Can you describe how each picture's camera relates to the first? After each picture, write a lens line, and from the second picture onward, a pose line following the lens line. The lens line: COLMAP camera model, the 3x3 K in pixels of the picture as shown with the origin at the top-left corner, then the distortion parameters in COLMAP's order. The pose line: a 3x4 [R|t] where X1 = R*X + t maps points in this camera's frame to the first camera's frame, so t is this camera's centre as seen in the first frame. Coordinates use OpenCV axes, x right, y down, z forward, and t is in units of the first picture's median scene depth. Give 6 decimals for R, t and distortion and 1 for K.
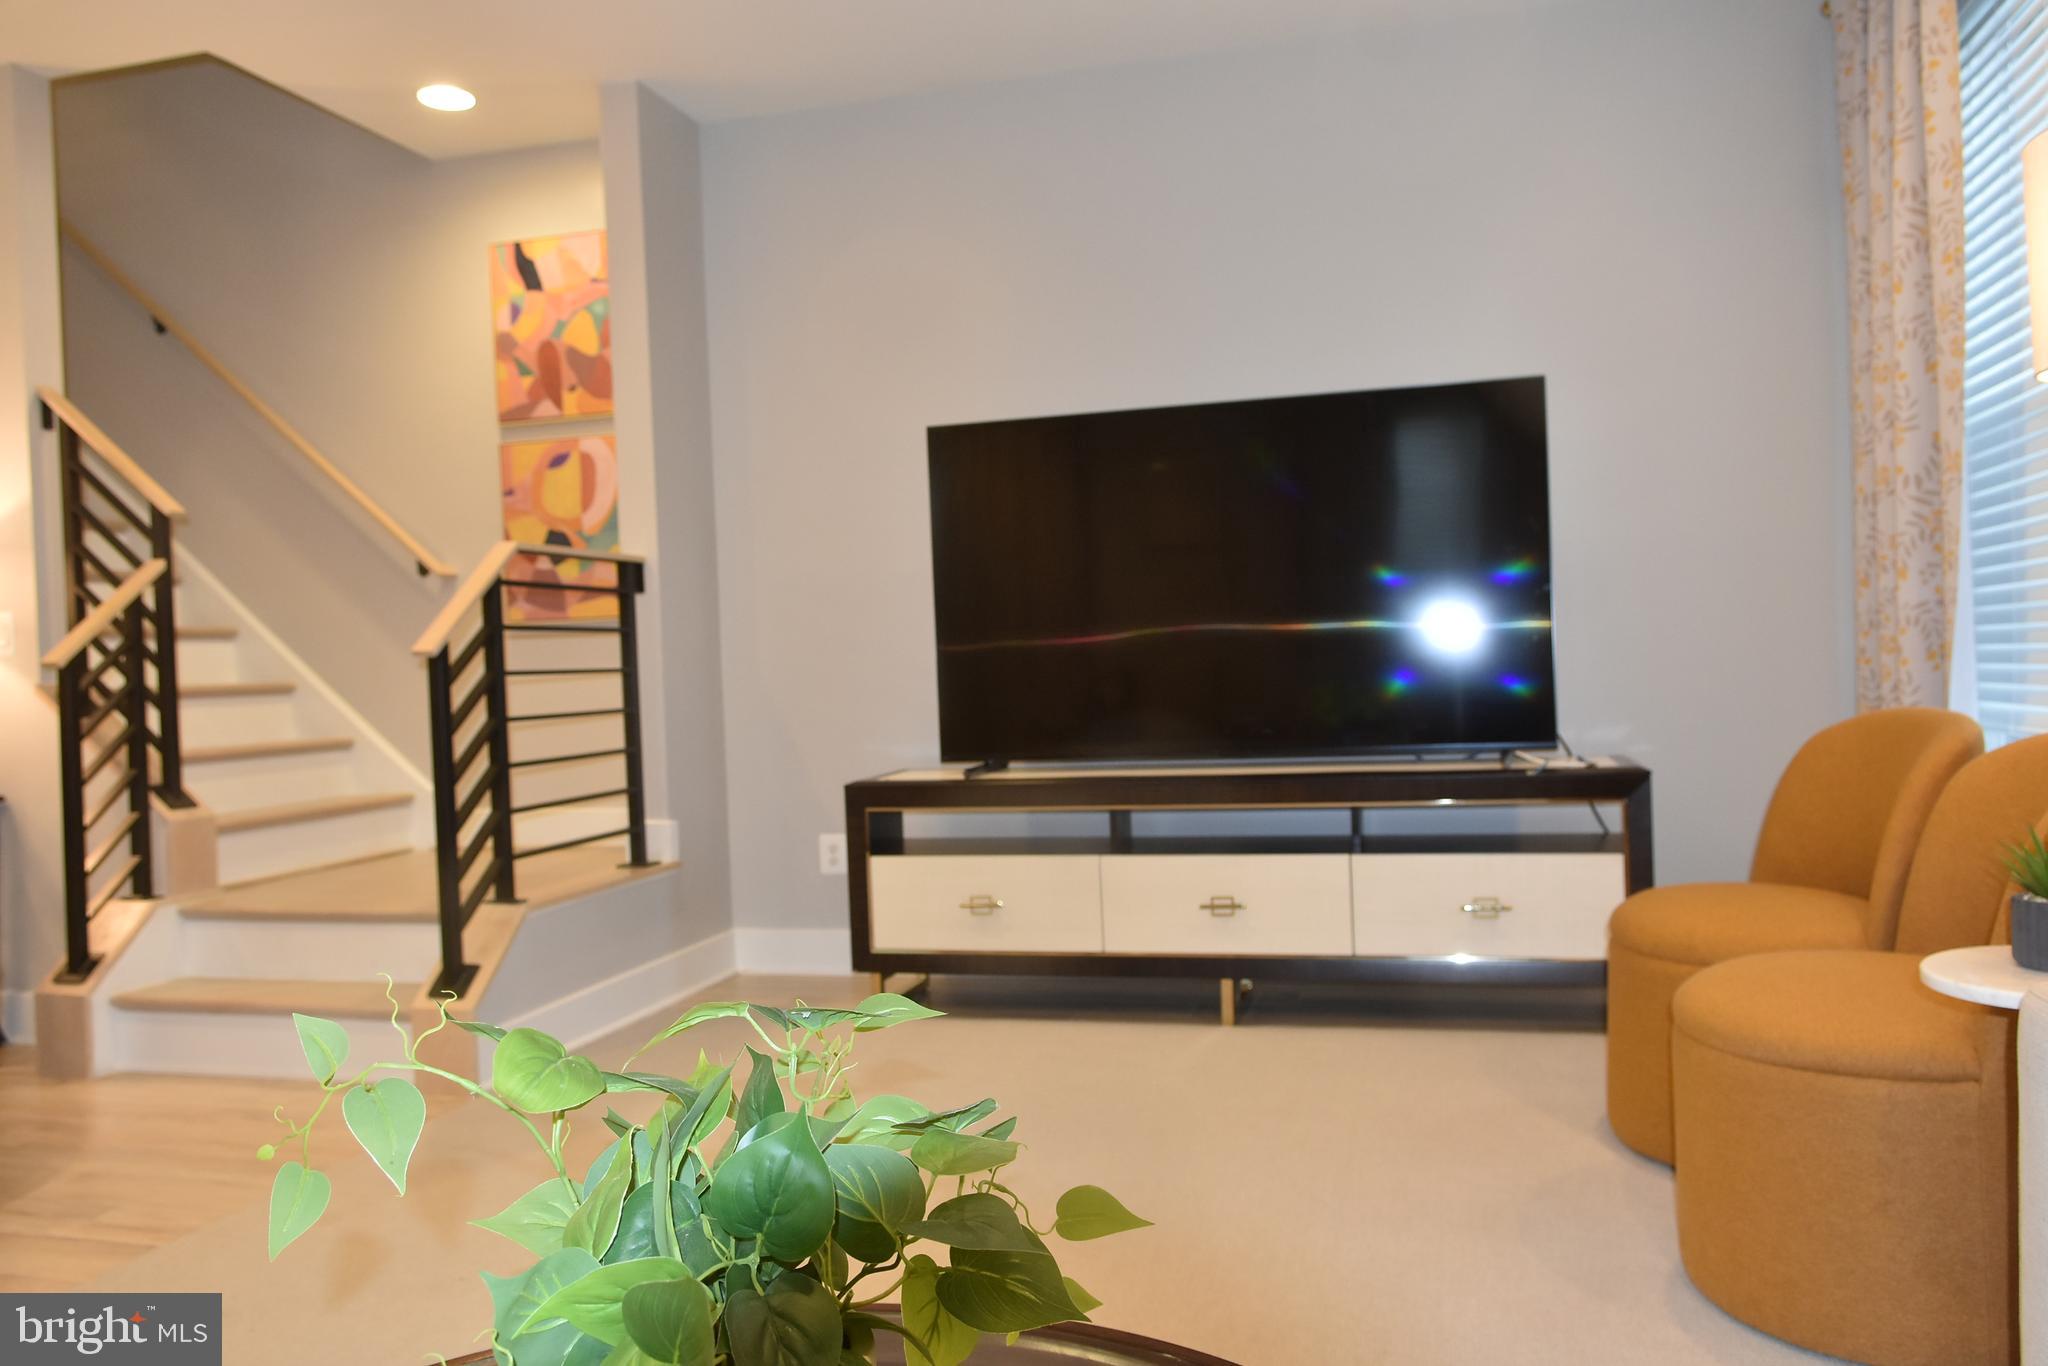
lens RADIAL K [[1484.4, 0, 1021.2], [0, 1484.4, 685.9], [0, 0, 1]] dist [-0.014295, -0.004044]
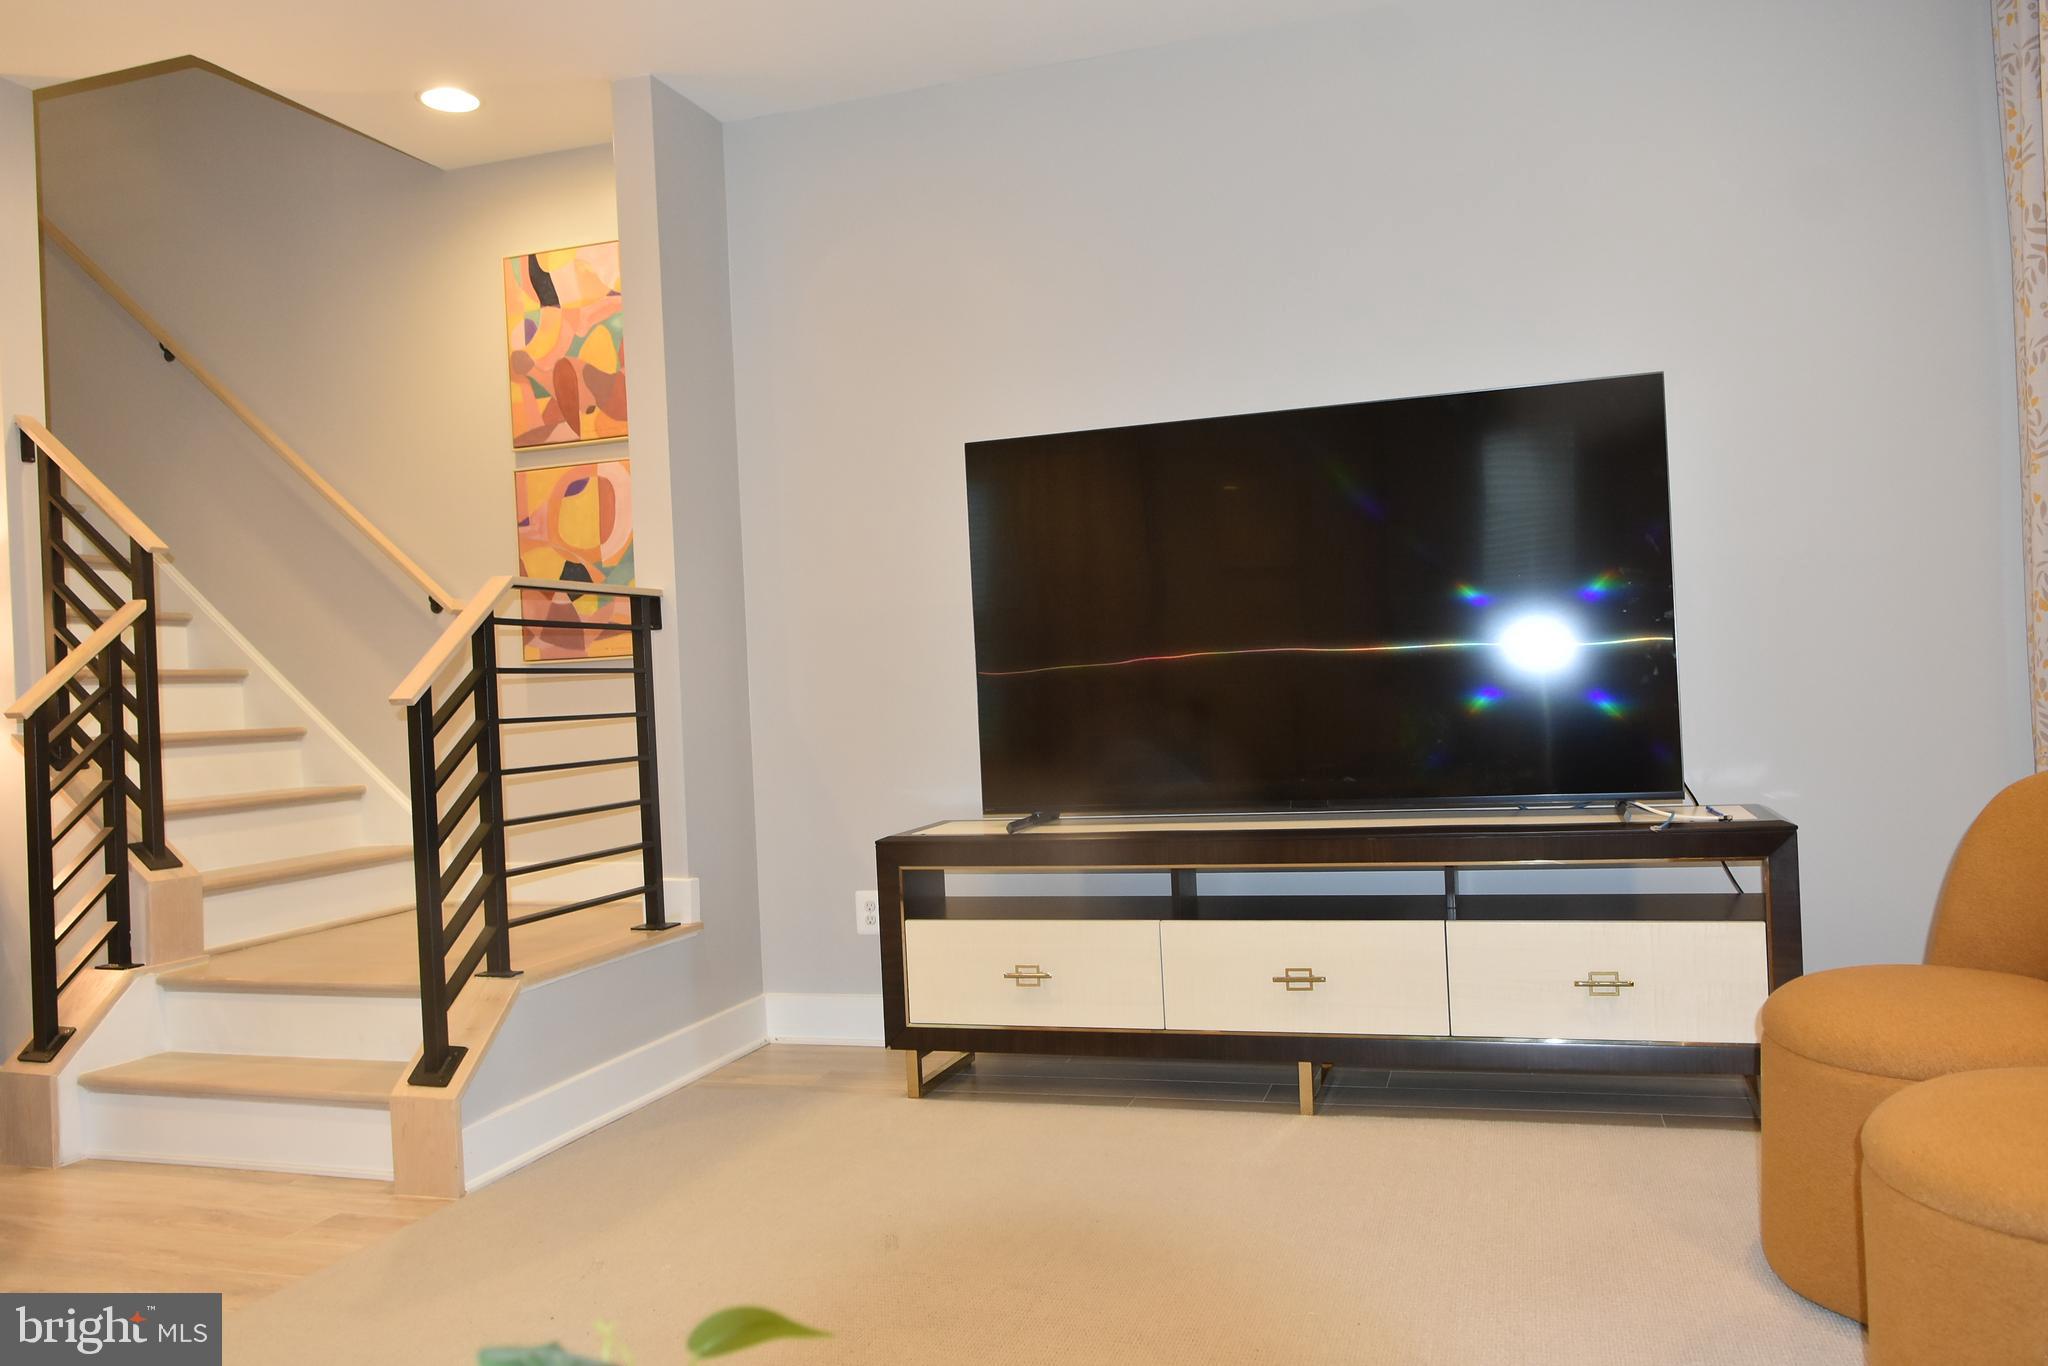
lens RADIAL K [[1484.4, 0, 1028.7], [0, 1484.4, 682.8], [0, 0, 1]] dist [-0.014295, -0.004044]
pose [[0.998873, -0.008644, -0.046660, 0.016636], [0.007819, 0.999810, -0.017835, -0.012381], [0.046805, 0.017450, 0.998752, 0.101999]]
